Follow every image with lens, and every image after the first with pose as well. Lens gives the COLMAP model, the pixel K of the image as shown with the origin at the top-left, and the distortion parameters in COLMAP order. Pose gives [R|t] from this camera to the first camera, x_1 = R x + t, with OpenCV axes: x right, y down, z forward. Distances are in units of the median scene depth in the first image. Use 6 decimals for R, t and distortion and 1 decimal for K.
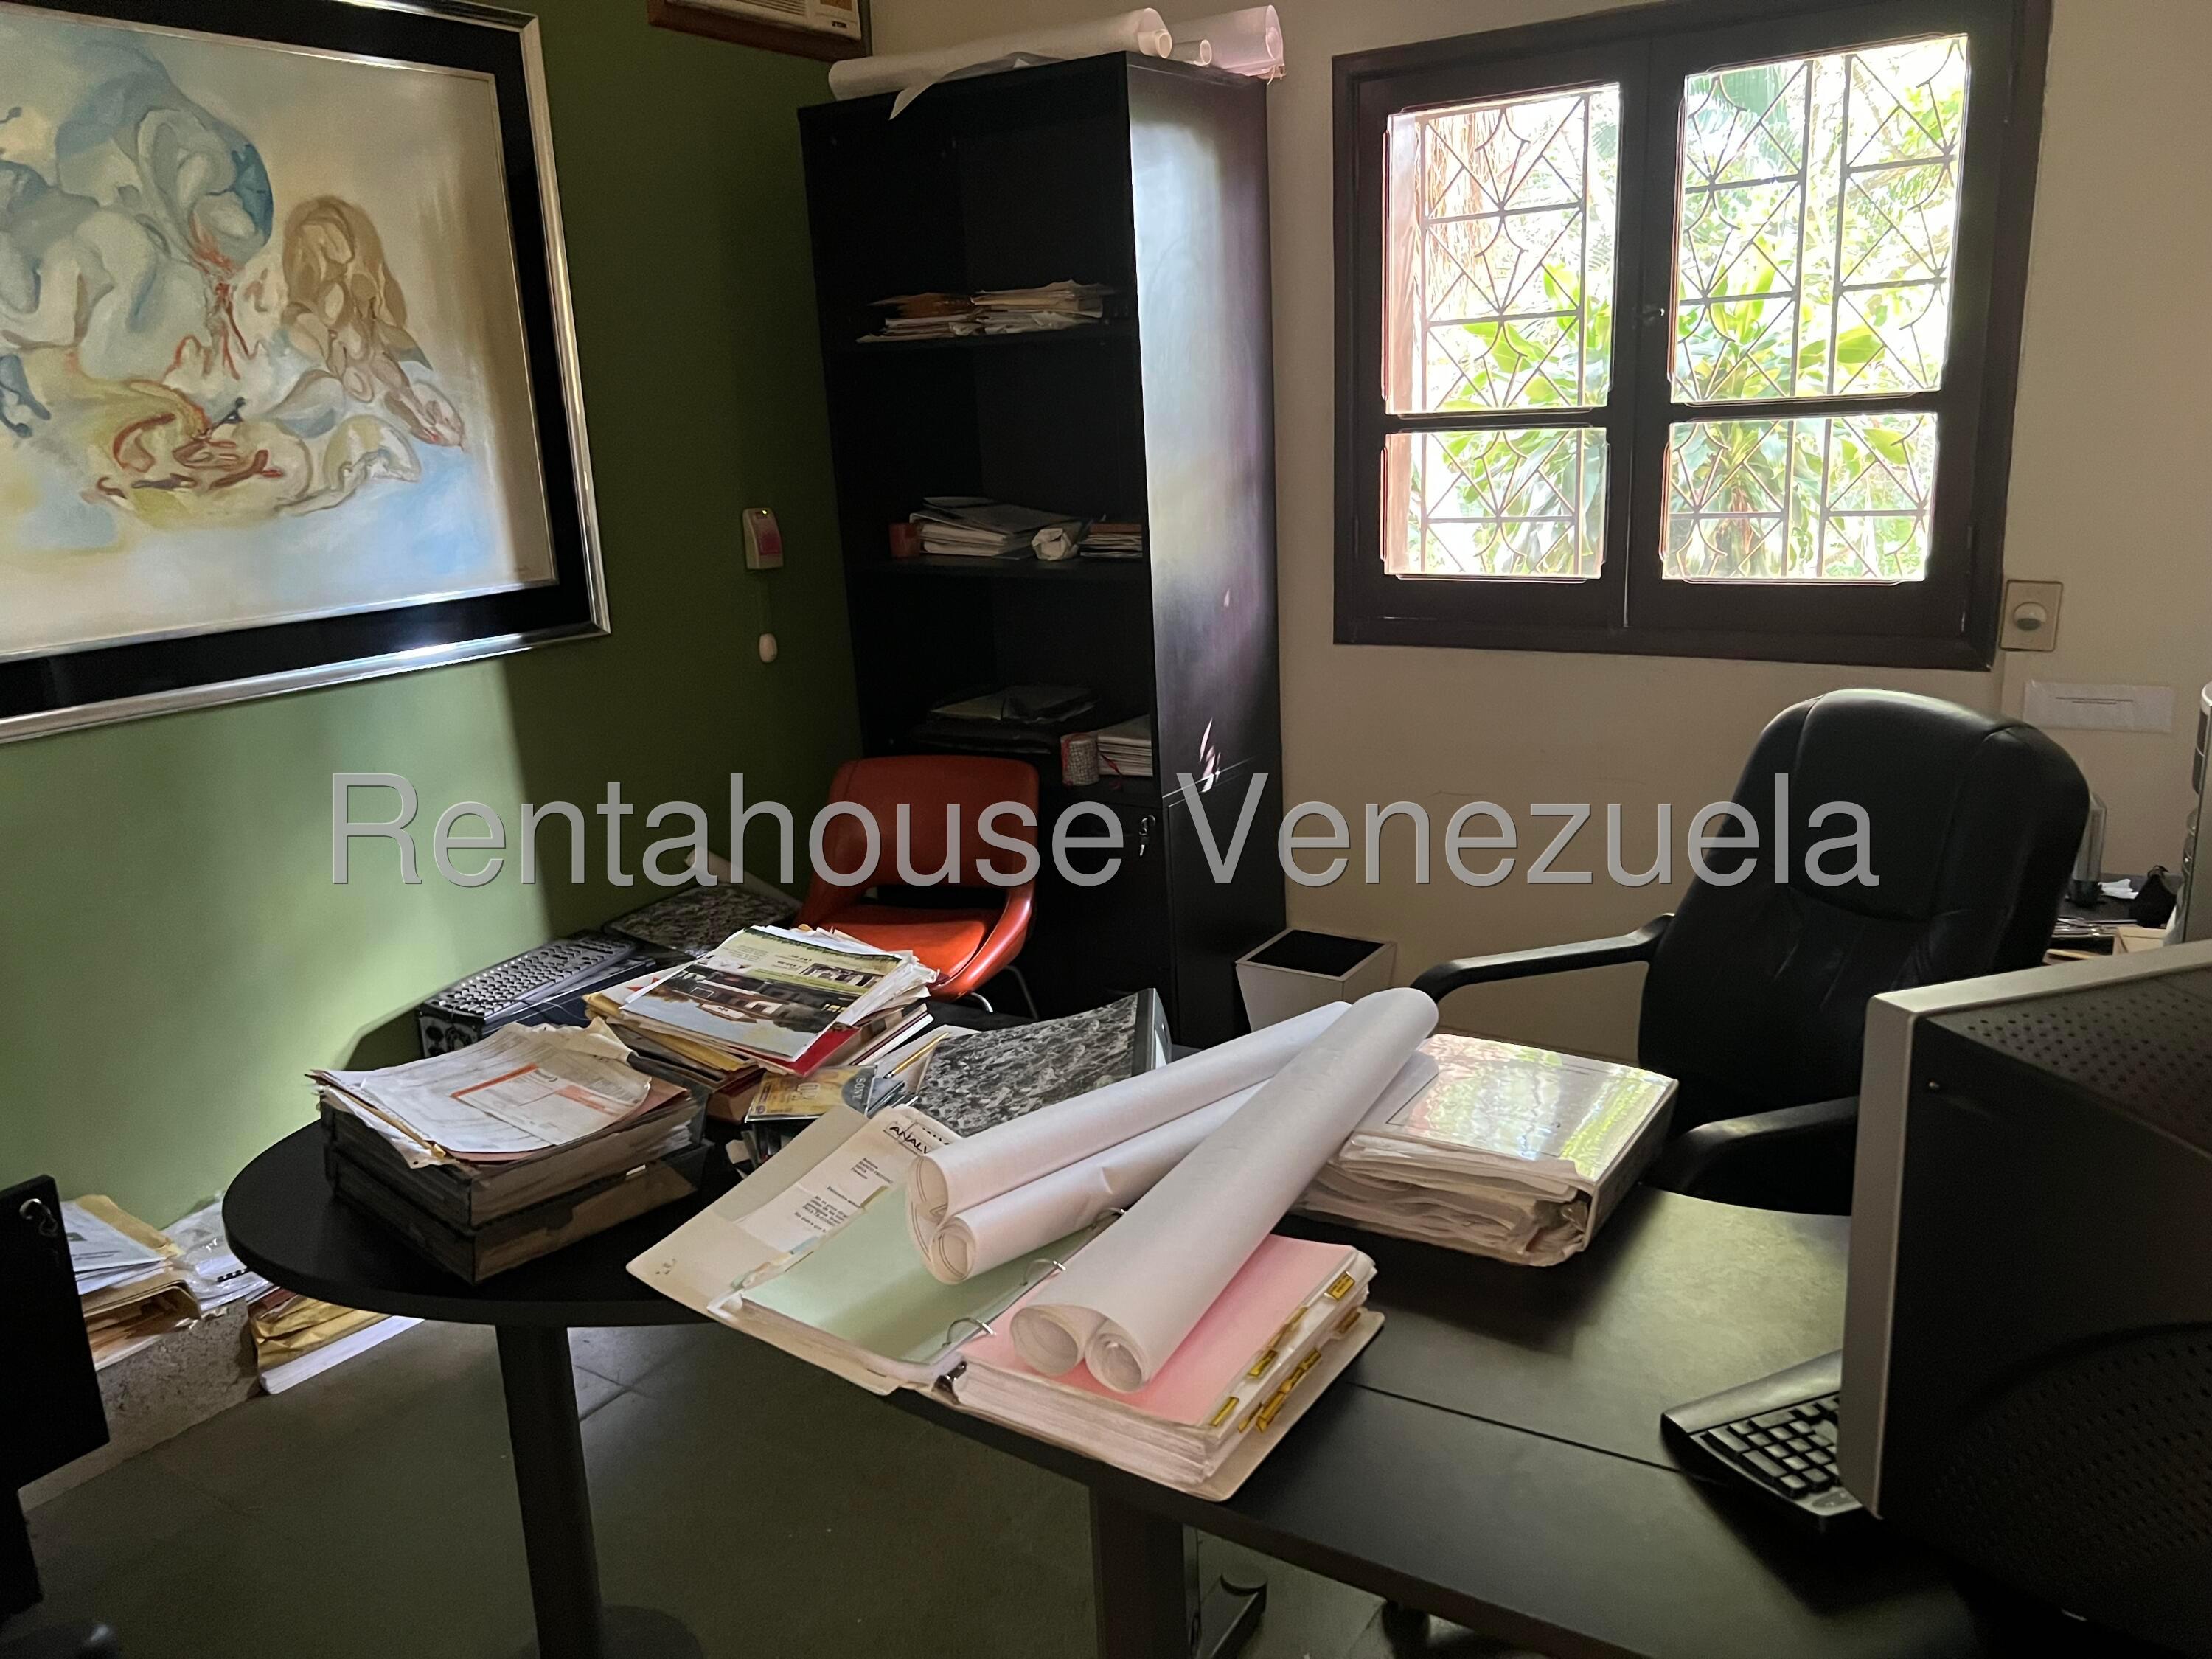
lens RADIAL K [[1705.7, 0, 1106.0], [0, 1705.7, 829.5], [0, 0, 1]] dist [0.104060, -0.170070]
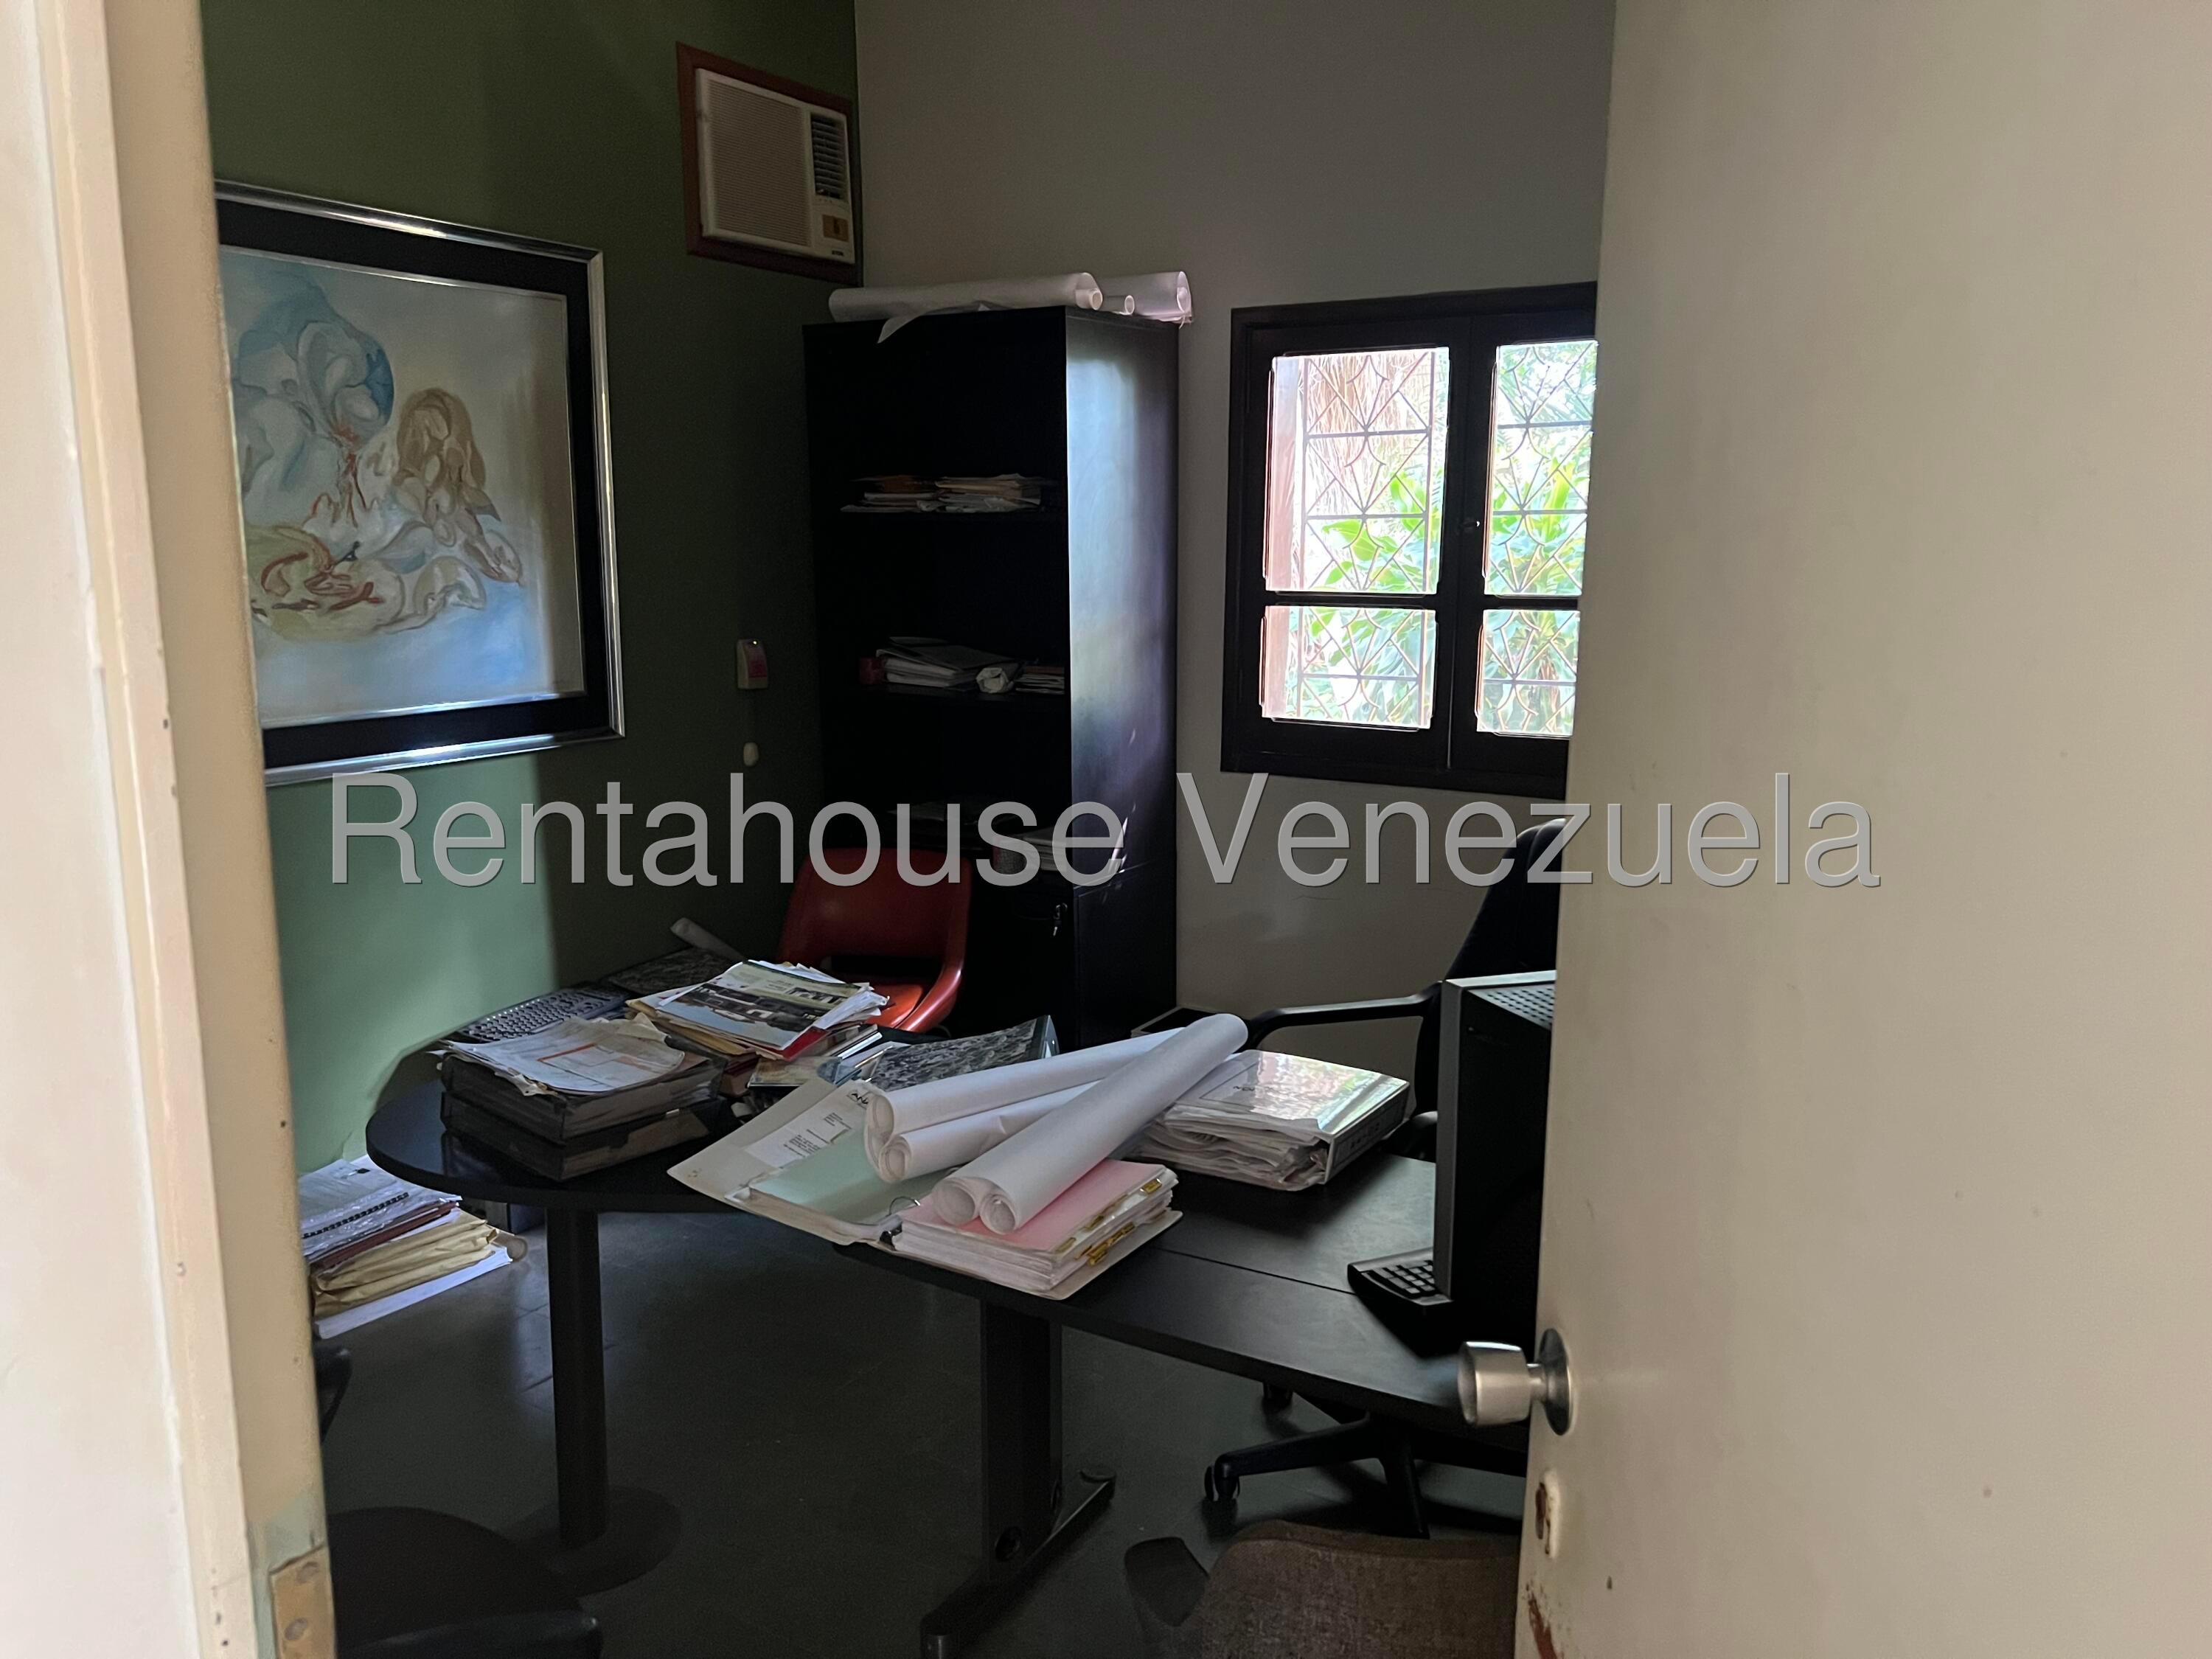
lens RADIAL K [[1651.1, 0, 1106.0], [0, 1651.1, 829.5], [0, 0, 1]] dist [0.110207, -0.147177]
pose [[0.998464, 0.041900, 0.036248, 0.015213], [-0.039214, 0.996642, -0.071882, 0.029728], [-0.039138, 0.070350, 0.996754, -0.240780]]
